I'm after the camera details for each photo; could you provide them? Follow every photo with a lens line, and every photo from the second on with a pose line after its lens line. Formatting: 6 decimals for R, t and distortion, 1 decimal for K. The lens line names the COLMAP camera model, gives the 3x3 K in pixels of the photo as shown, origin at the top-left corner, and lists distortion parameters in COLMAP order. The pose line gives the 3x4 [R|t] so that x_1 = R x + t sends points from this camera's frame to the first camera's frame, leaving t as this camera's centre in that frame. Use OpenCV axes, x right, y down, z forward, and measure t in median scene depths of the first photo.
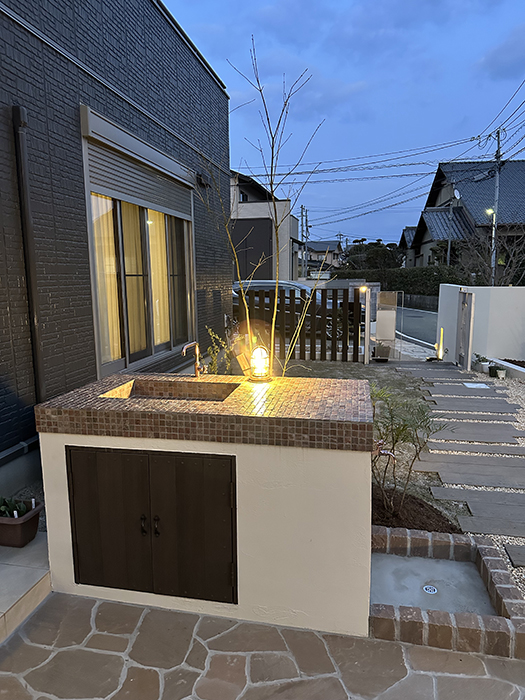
lens RADIAL K [[483.4, 0, 260.7], [0, 483.4, 346.0], [0, 0, 1]] dist [0.004199, -0.000289]
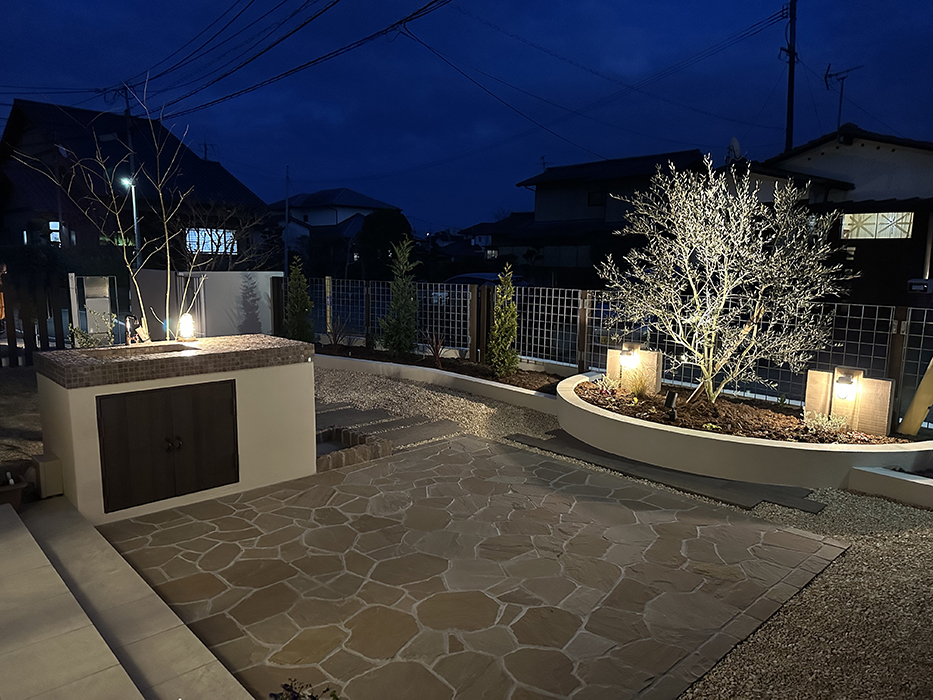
lens RADIAL K [[644.3, 0, 465.6], [0, 644.3, 352.7], [0, 0, 1]] dist [0.004199, -0.000289]
pose [[0.563410, -0.095290, 0.820664, -1.252762], [0.097878, 0.994029, 0.048223, 0.114936], [-0.820359, 0.053155, 0.569373, -0.718489]]
